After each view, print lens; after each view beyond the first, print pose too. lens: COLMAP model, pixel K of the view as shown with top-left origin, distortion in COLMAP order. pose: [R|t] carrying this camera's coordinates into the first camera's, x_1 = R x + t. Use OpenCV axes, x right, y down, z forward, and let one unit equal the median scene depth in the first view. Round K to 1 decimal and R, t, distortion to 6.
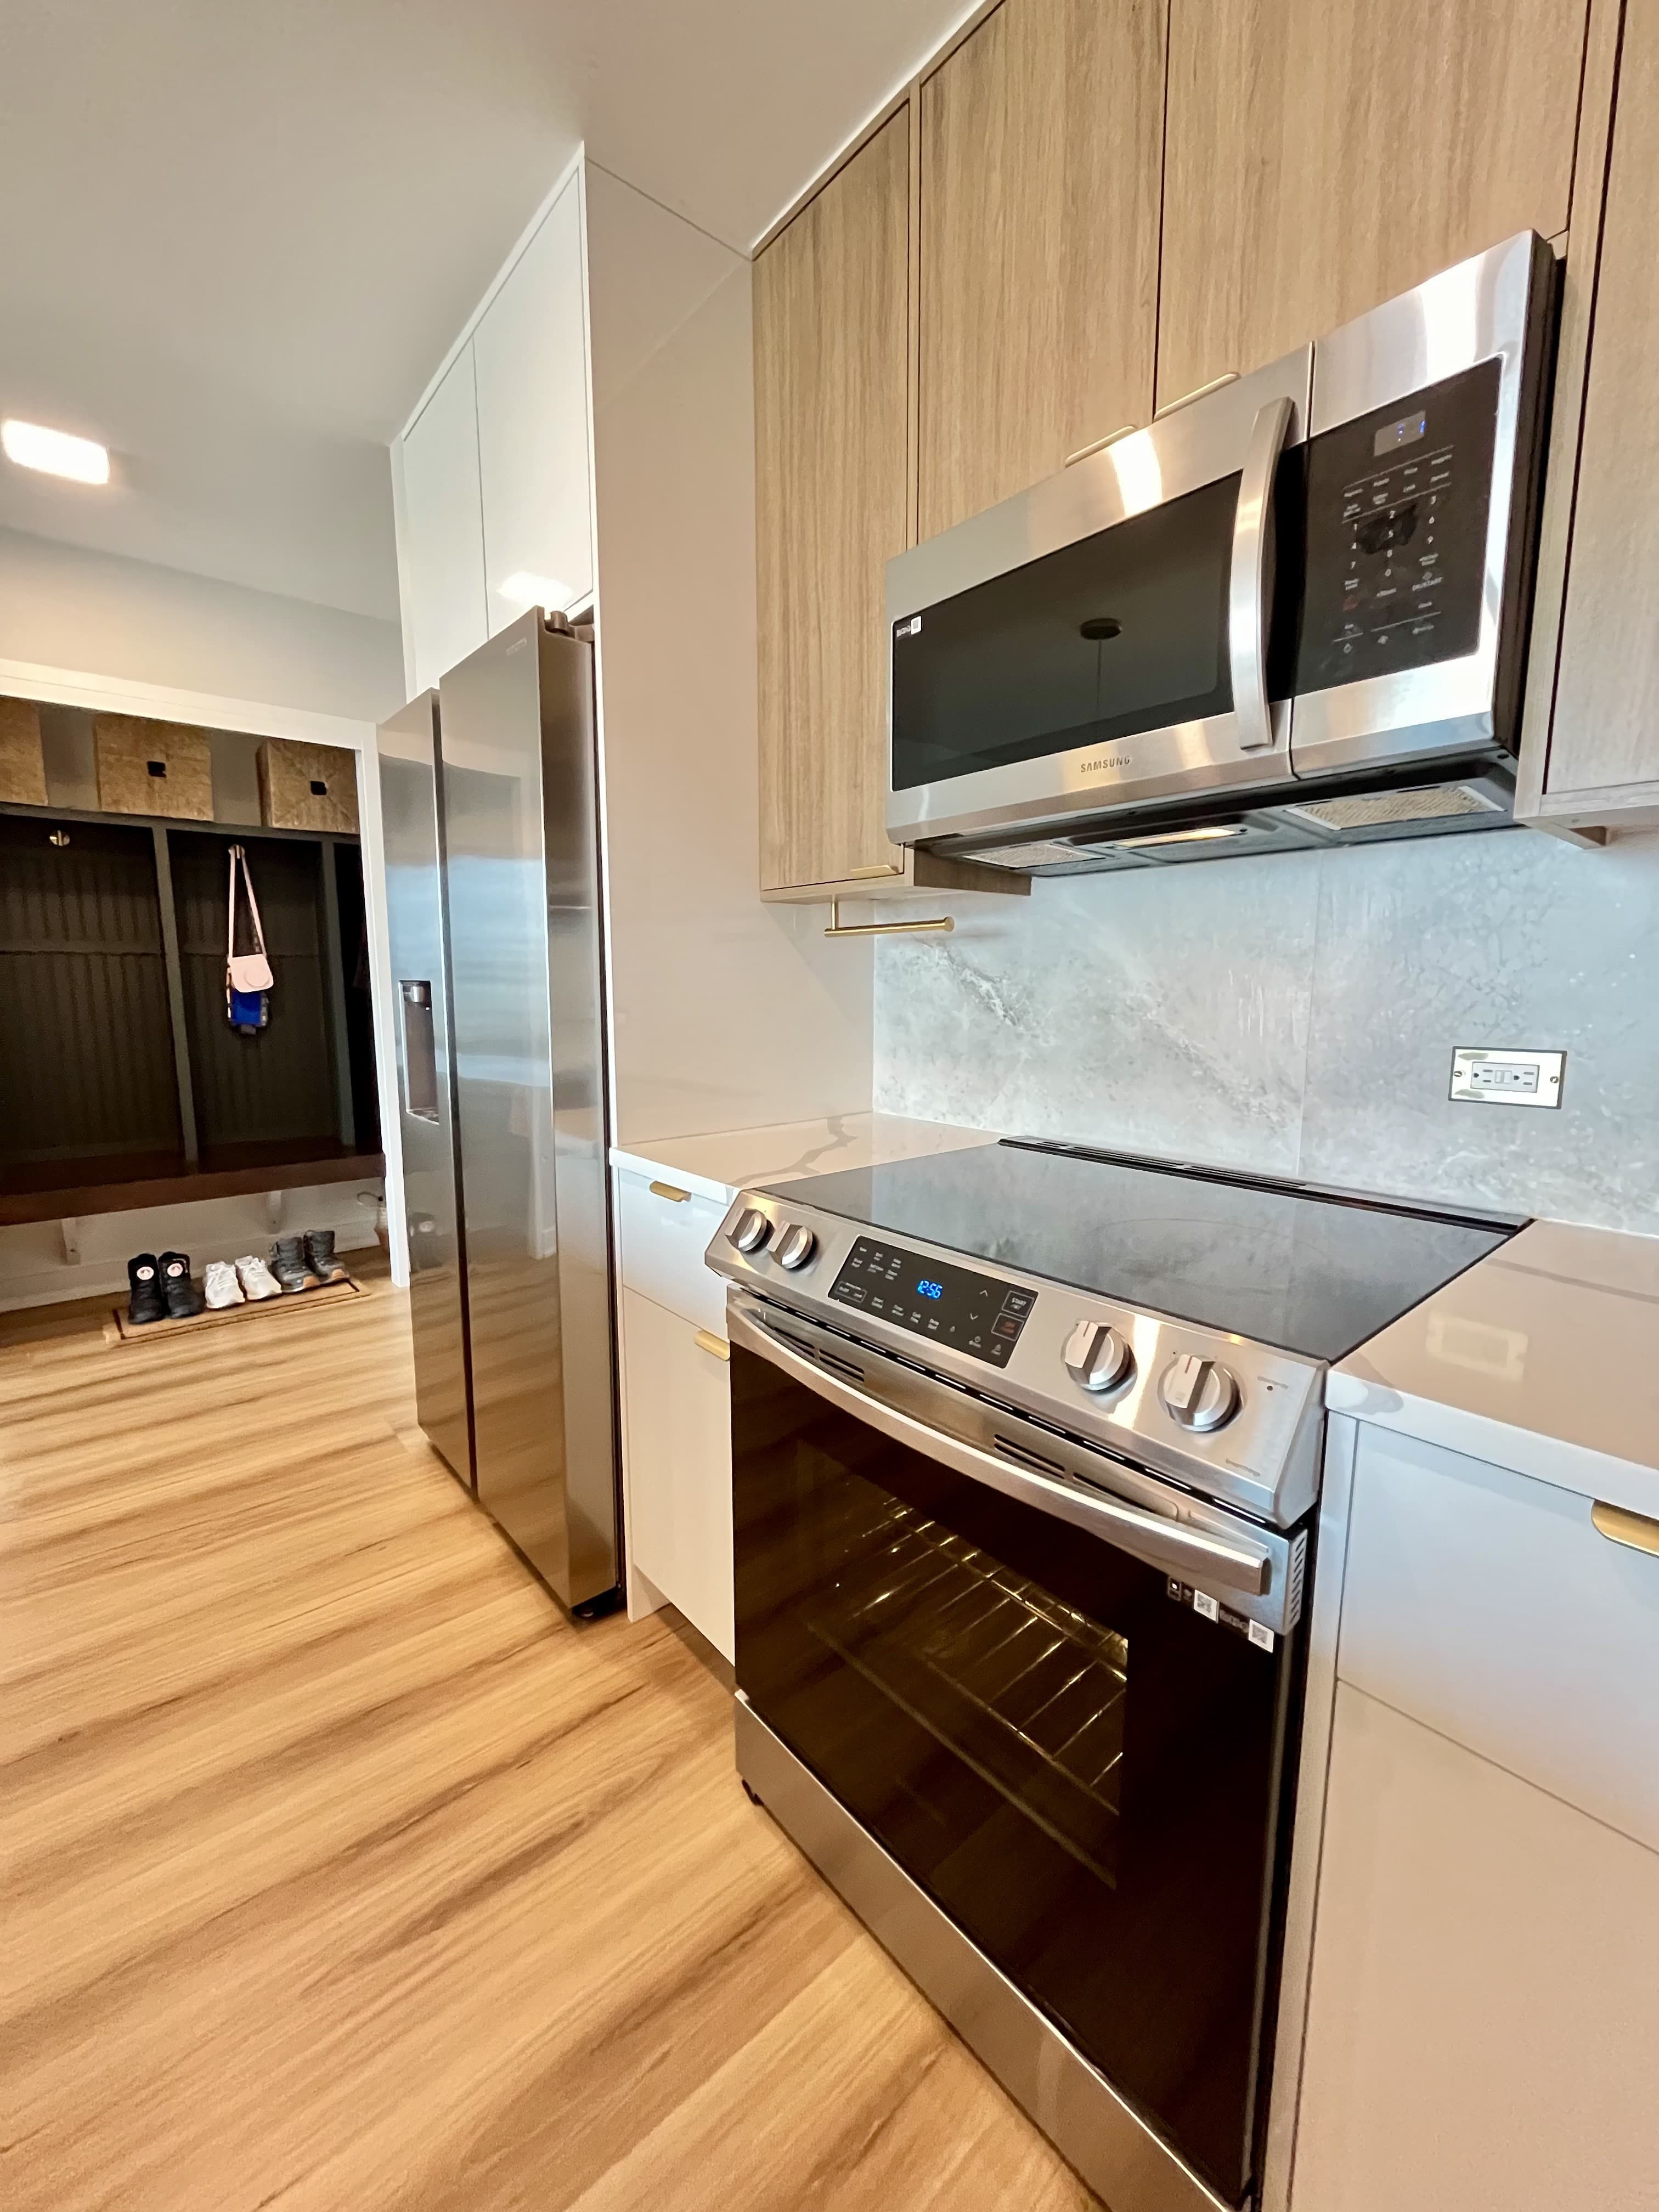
lens RADIAL K [[894.3, 0, 827.0], [0, 894.3, 1107.1], [0, 0, 1]] dist [-0.002123, -0.000580]
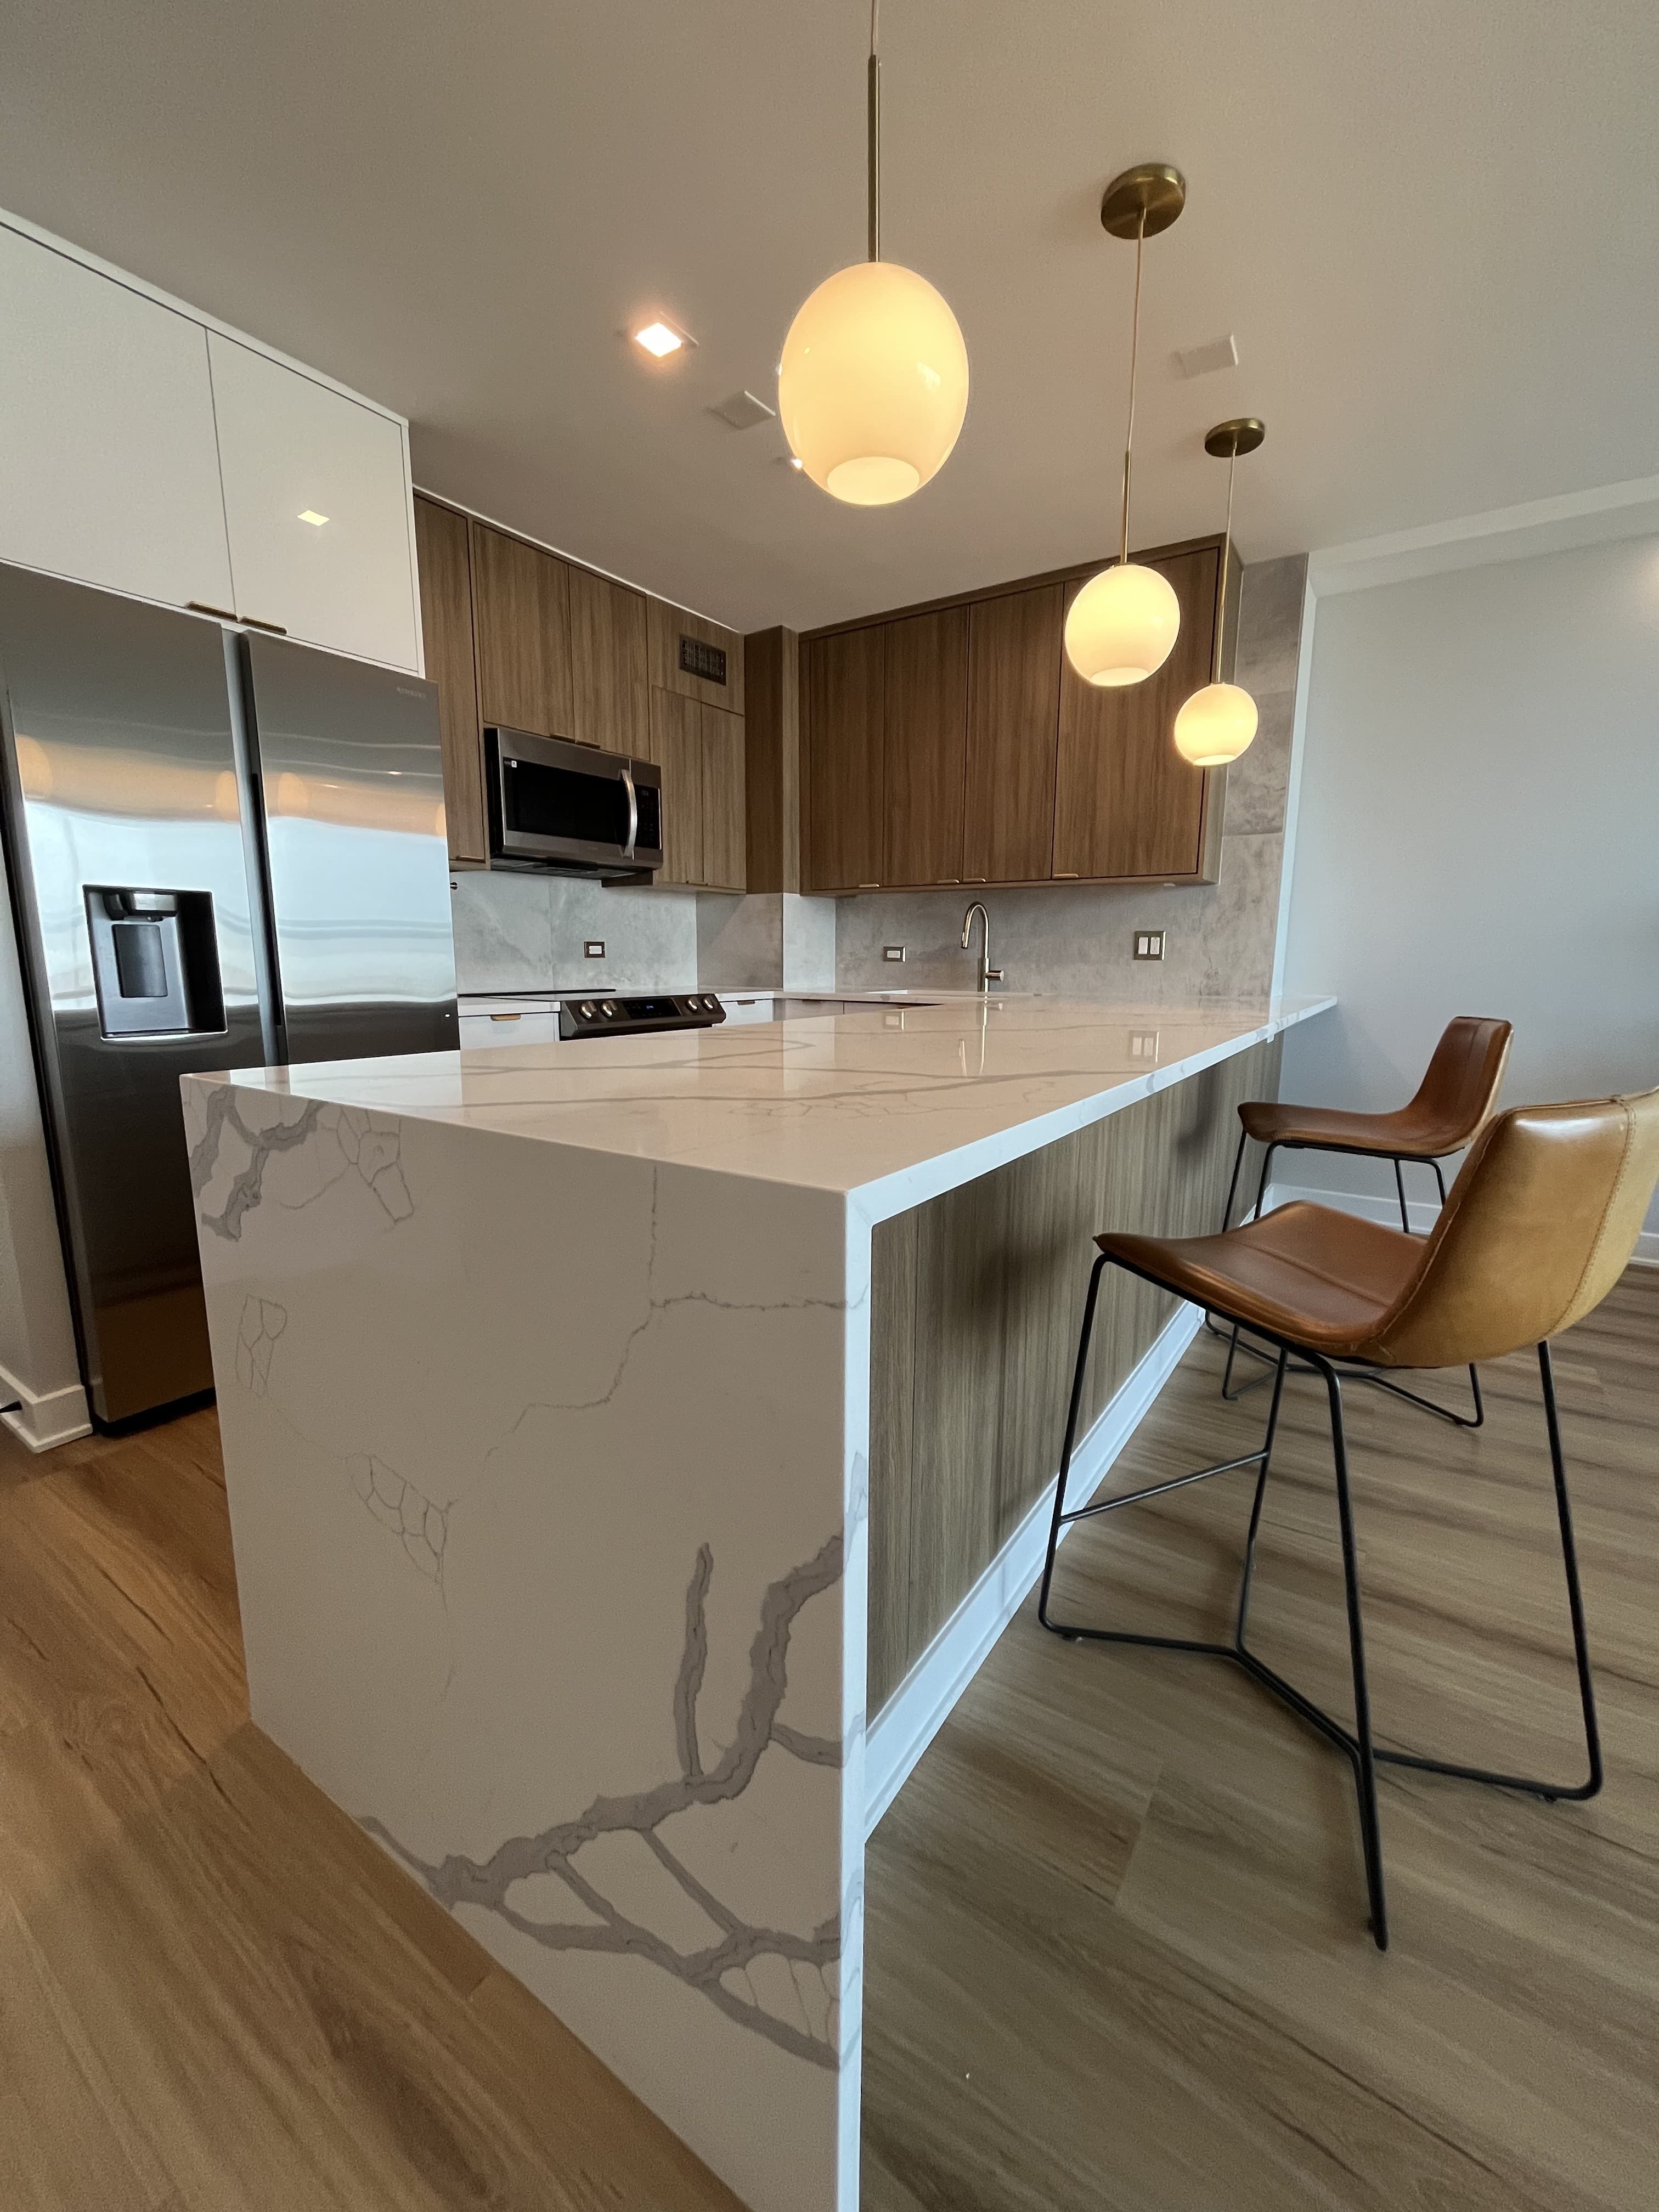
lens RADIAL K [[894.3, 0, 827.0], [0, 894.3, 1107.1], [0, 0, 1]] dist [-0.002123, -0.000580]
pose [[-0.267822, -0.161308, 0.949869, -2.412637], [0.129256, 0.970957, 0.201334, -0.019890], [-0.954759, 0.176698, -0.239194, 0.882845]]
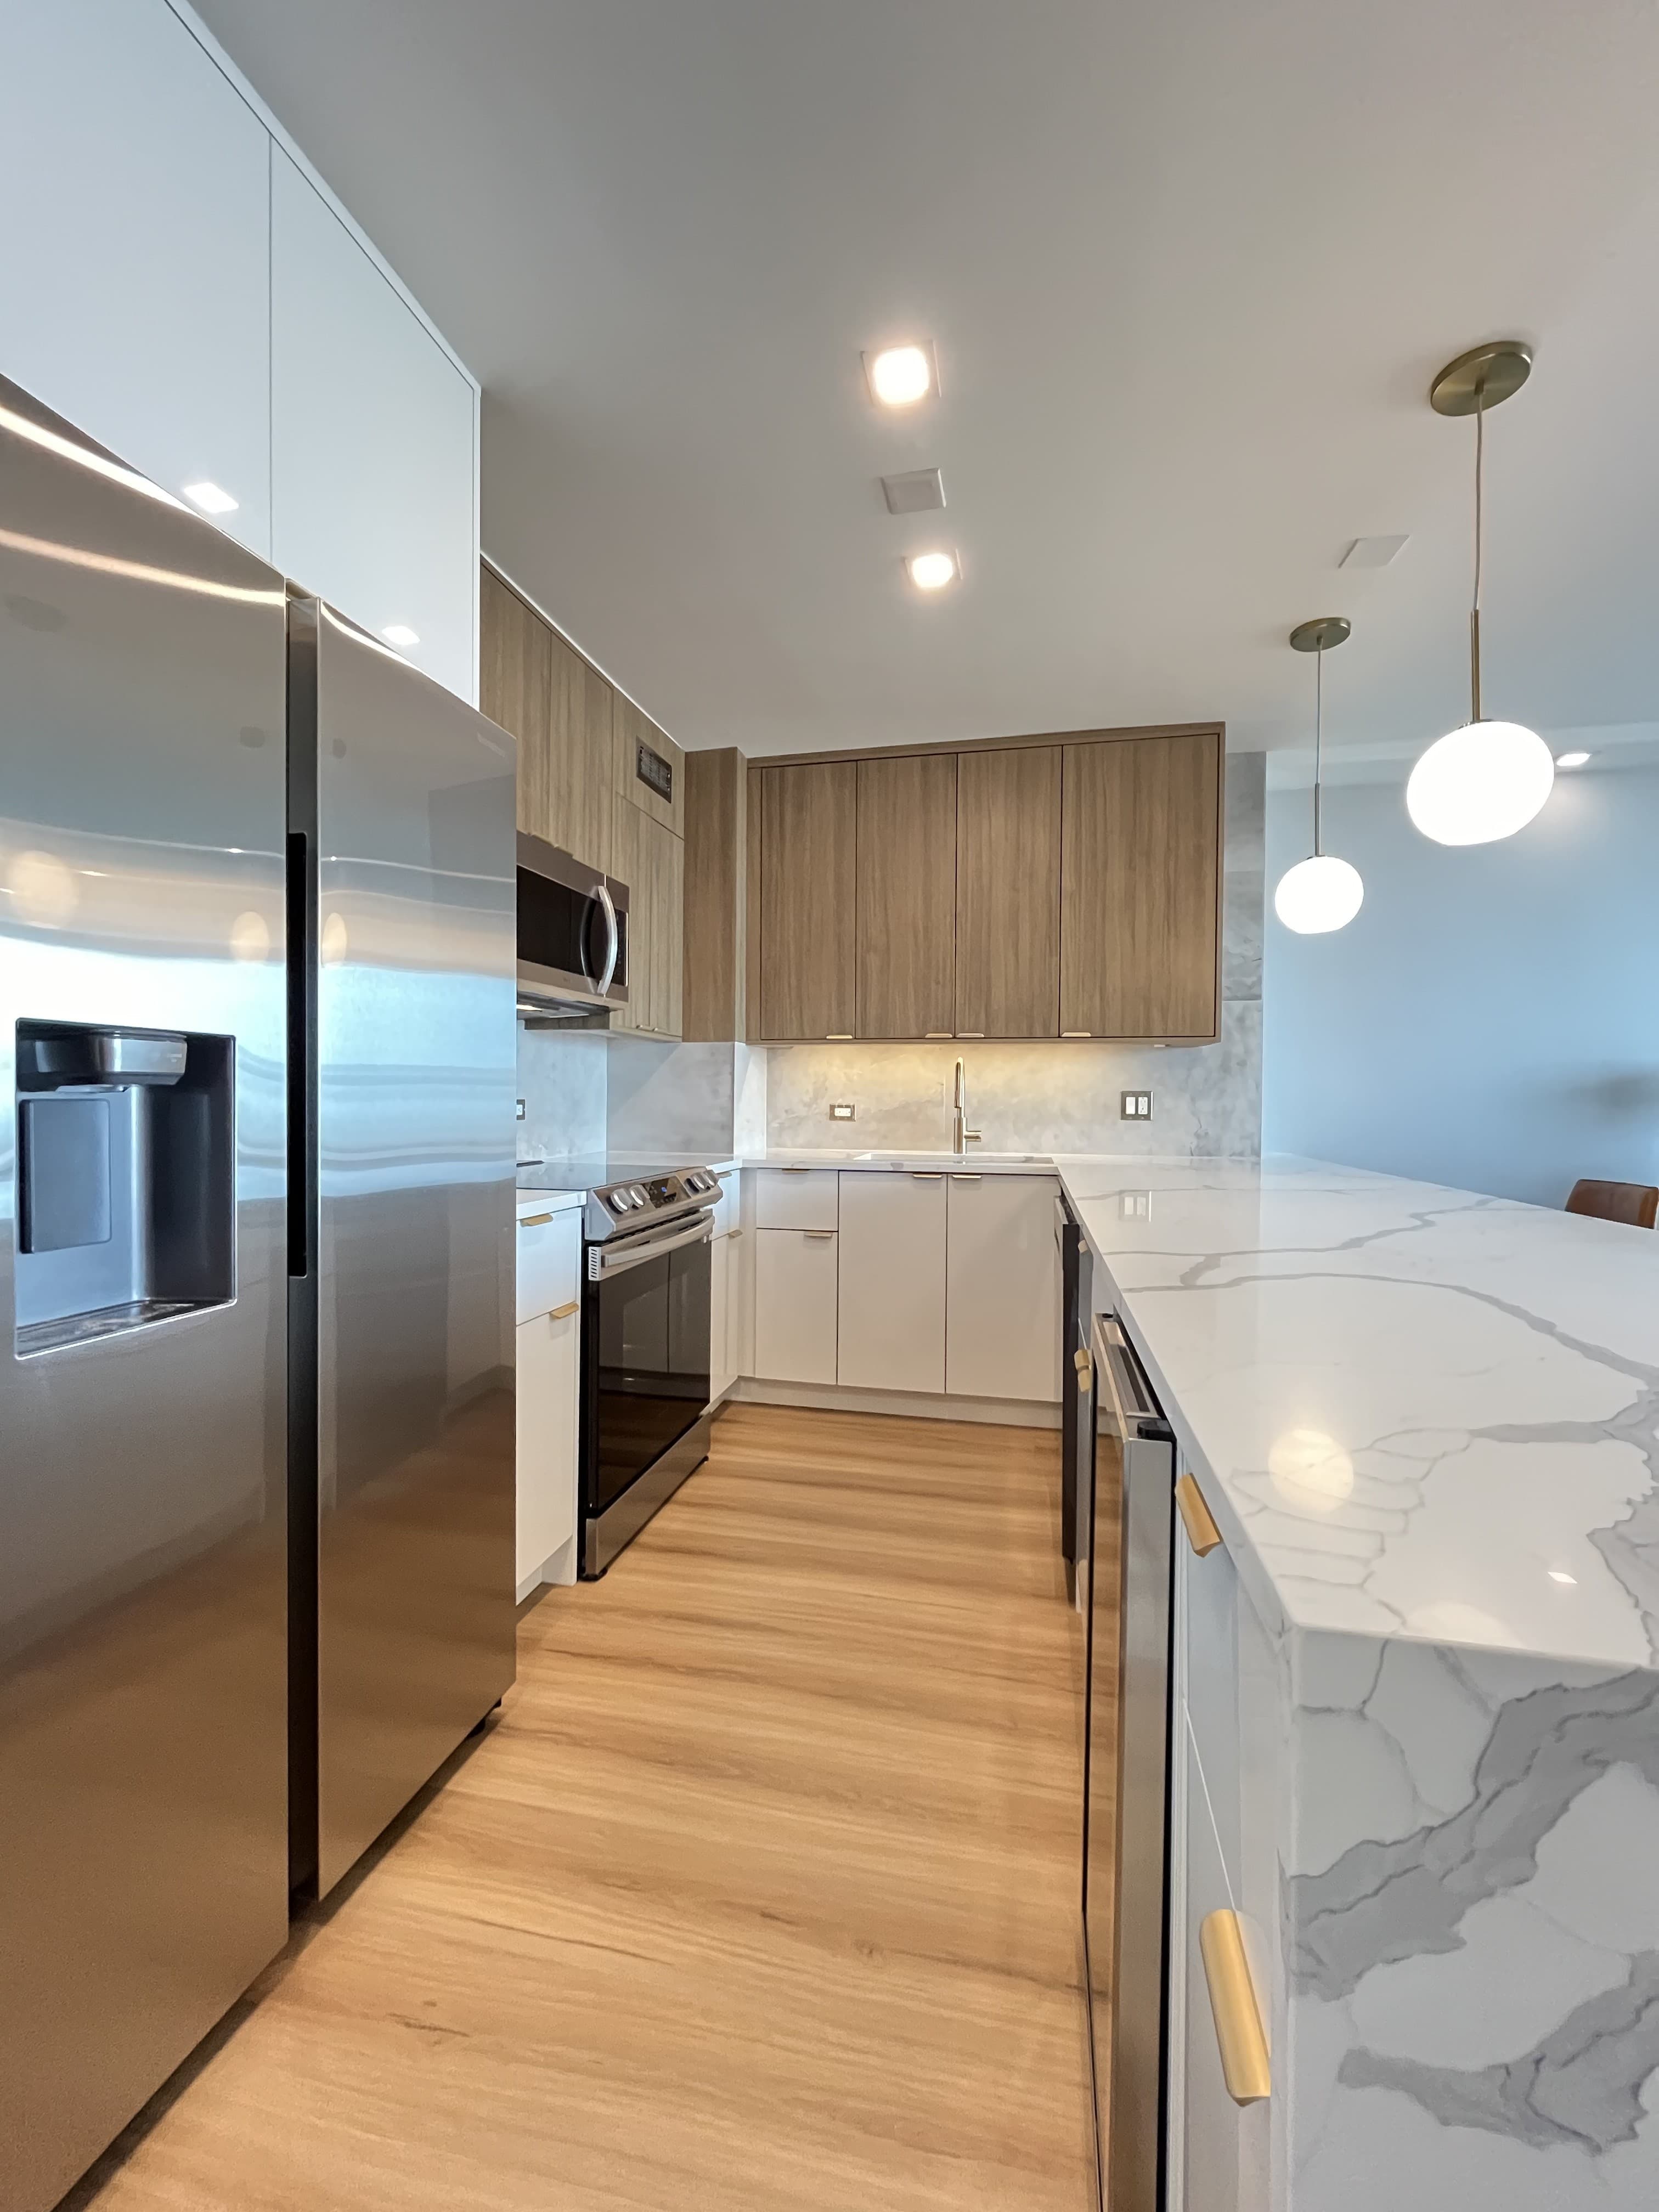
lens RADIAL K [[894.3, 0, 827.0], [0, 894.3, 1107.1], [0, 0, 1]] dist [-0.002123, -0.000580]
pose [[-0.598833, -0.012155, 0.800781, -1.590664], [0.104197, 0.990204, 0.092949, -0.160004], [-0.794066, 0.139100, -0.591701, 1.507378]]
